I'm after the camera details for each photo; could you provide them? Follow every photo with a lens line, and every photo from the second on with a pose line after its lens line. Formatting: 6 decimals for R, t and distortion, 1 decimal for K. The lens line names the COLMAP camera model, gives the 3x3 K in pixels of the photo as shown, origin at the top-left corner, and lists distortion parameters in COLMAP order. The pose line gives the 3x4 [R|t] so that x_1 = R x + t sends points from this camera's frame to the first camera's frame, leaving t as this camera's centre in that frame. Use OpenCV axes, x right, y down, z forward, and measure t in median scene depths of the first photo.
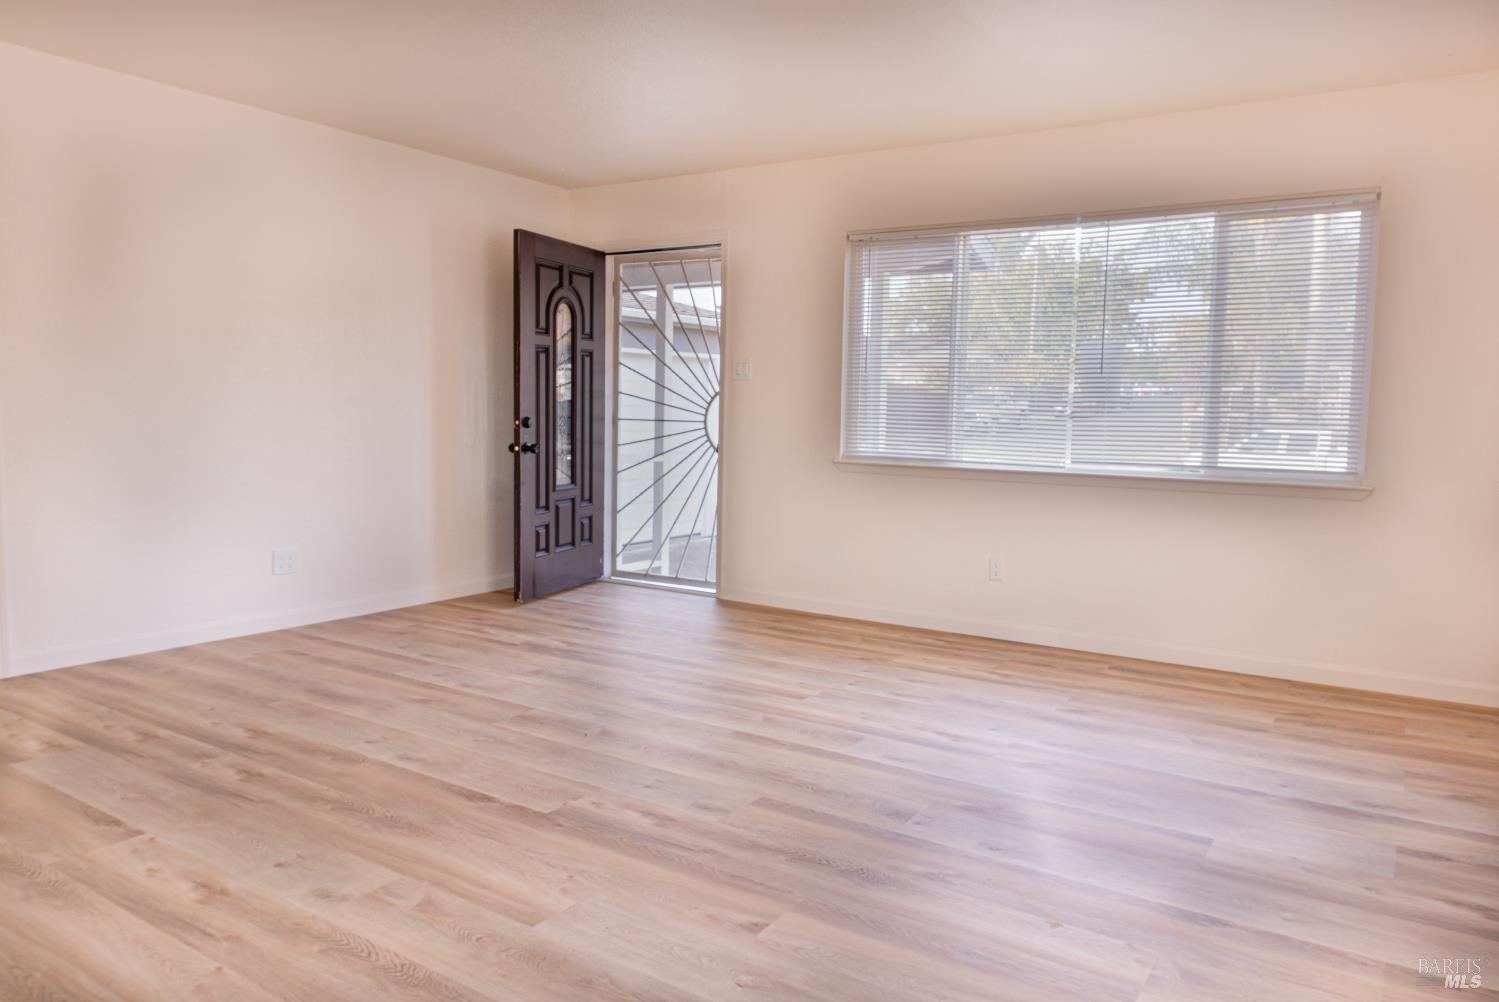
lens RADIAL K [[1033.2, 0, 758.8], [0, 1033.2, 504.9], [0, 0, 1]] dist [-0.011461, -0.004035]
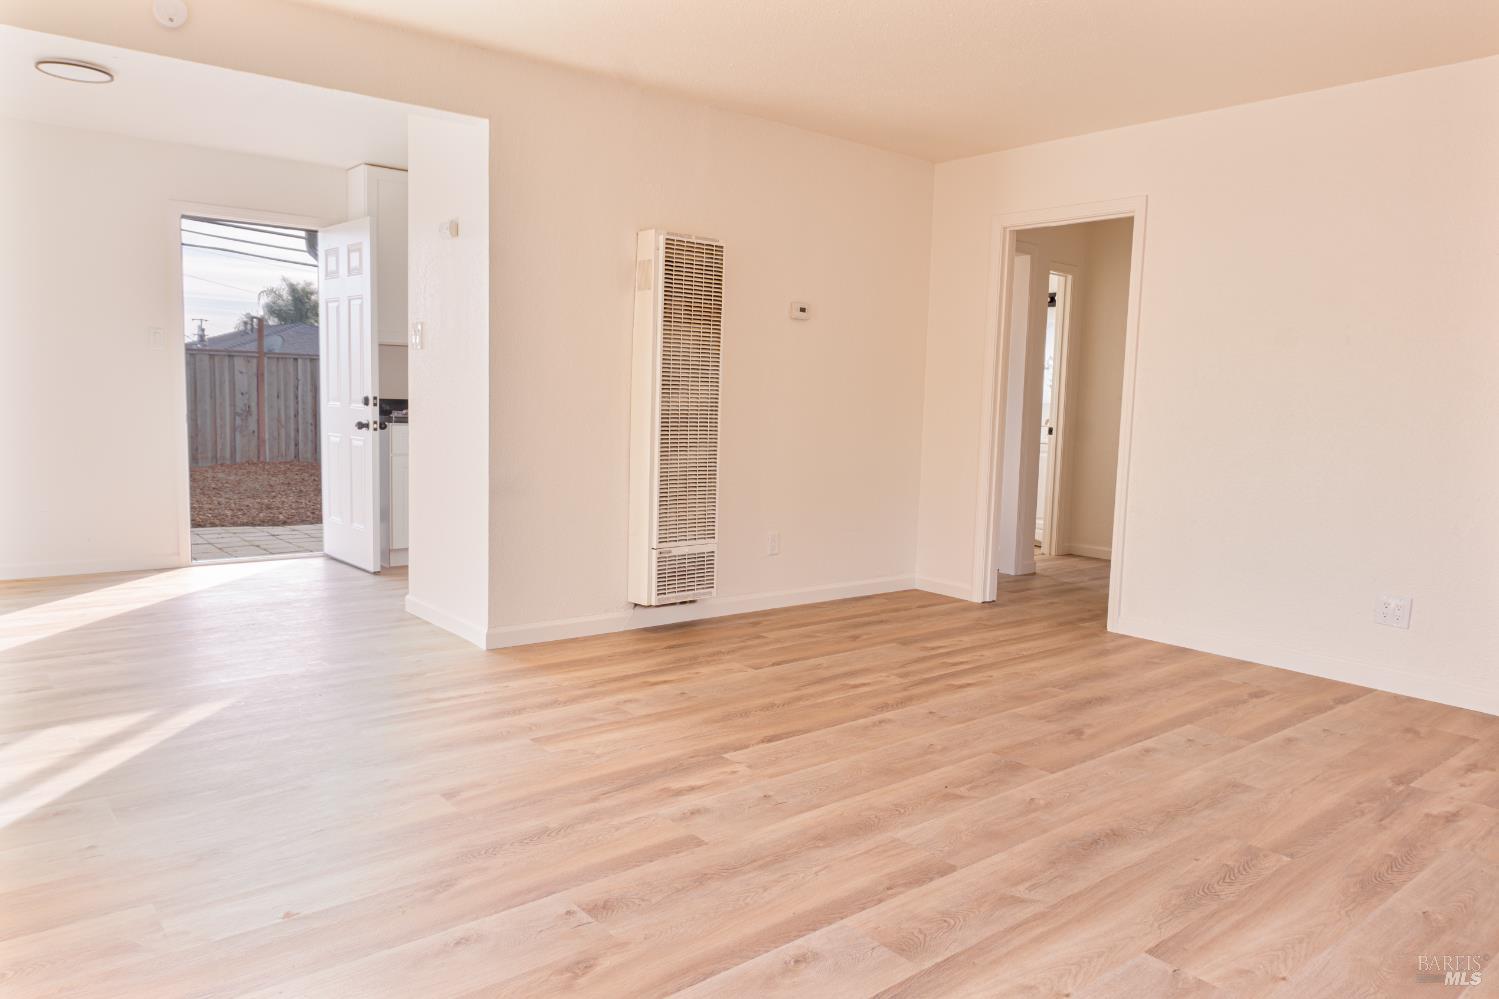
lens RADIAL K [[1016.1, 0, 747.2], [0, 1016.1, 499.1], [0, 0, 1]] dist [-0.007930, -0.003534]
pose [[-0.297238, 0.068530, -0.952341, 0.492603], [-0.124228, 0.986167, 0.109737, -0.062508], [0.946688, 0.150925, -0.284613, 0.772241]]
